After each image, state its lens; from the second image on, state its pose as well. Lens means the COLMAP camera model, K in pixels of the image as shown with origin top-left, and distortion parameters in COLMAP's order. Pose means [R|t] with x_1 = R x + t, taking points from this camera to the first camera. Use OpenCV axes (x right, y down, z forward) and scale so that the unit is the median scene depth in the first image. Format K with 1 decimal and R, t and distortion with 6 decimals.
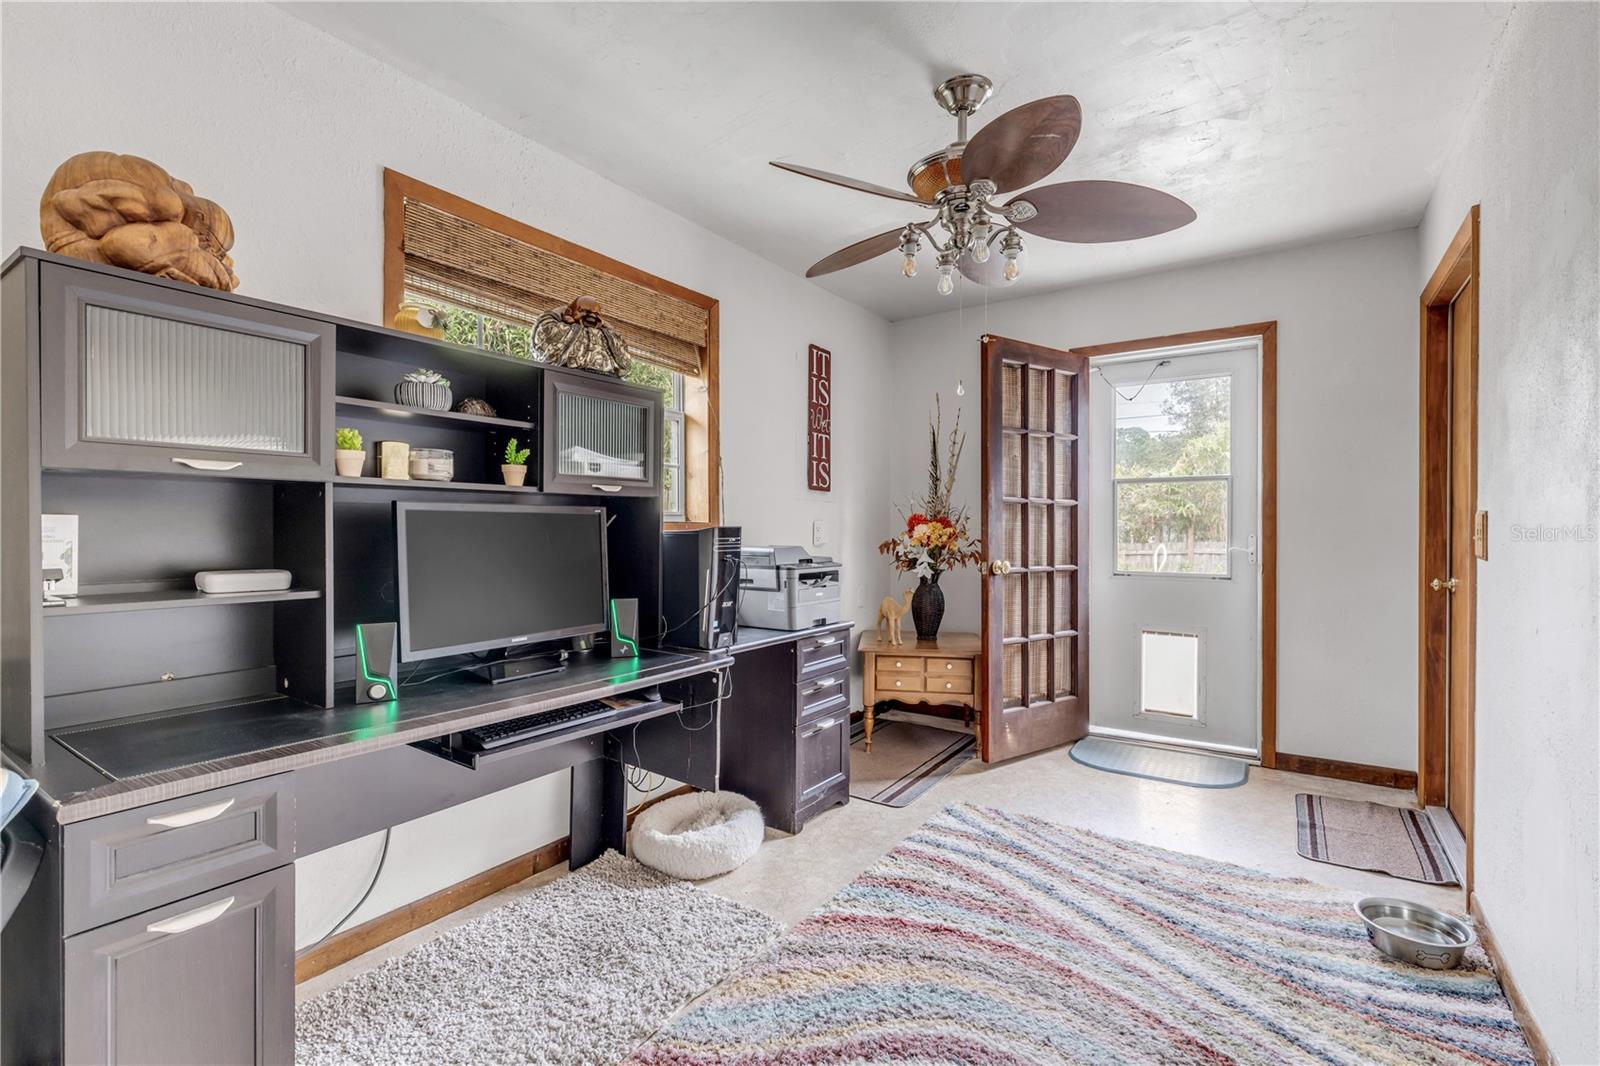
lens RADIAL K [[724.7, 0, 797.1], [0, 724.7, 532.2], [0, 0, 1]] dist [0.001219, -0.000282]
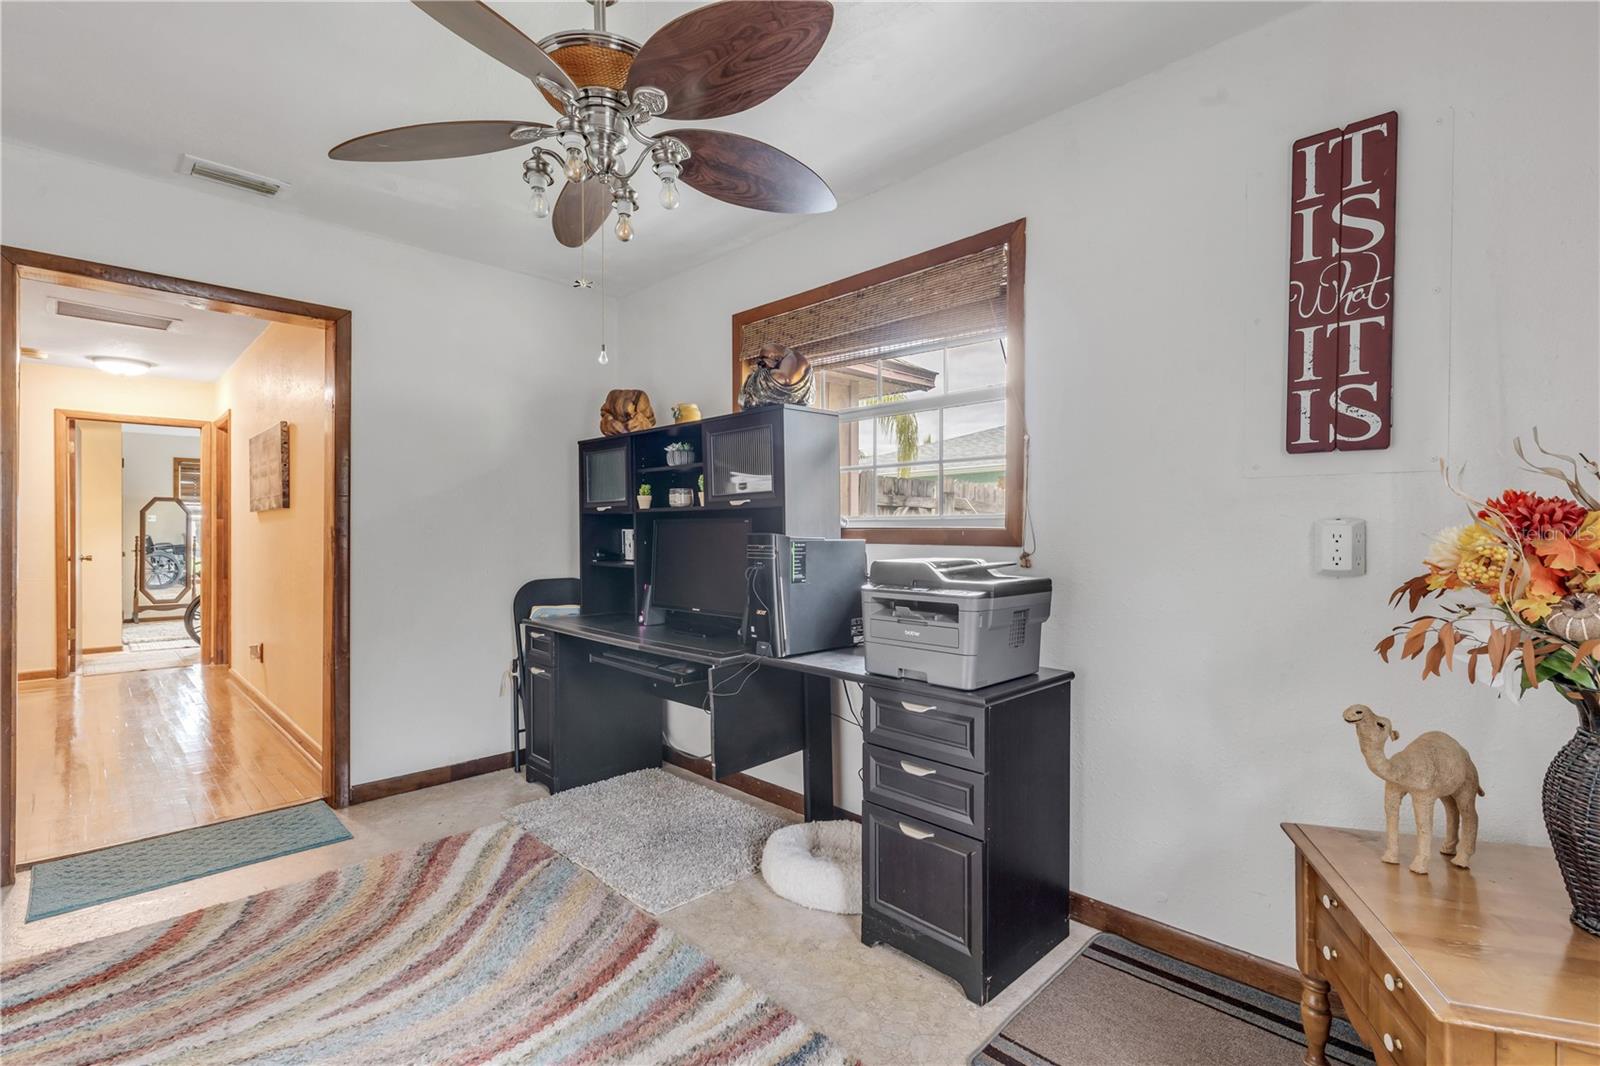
lens RADIAL K [[724.7, 0, 797.4], [0, 724.7, 532.8], [0, 0, 1]] dist [0.001219, -0.000282]
pose [[-0.188801, 0.004818, -0.982004, 0.535367], [-0.001810, 0.999985, 0.005254, -0.009049], [0.982014, 0.002769, -0.188789, 0.764976]]
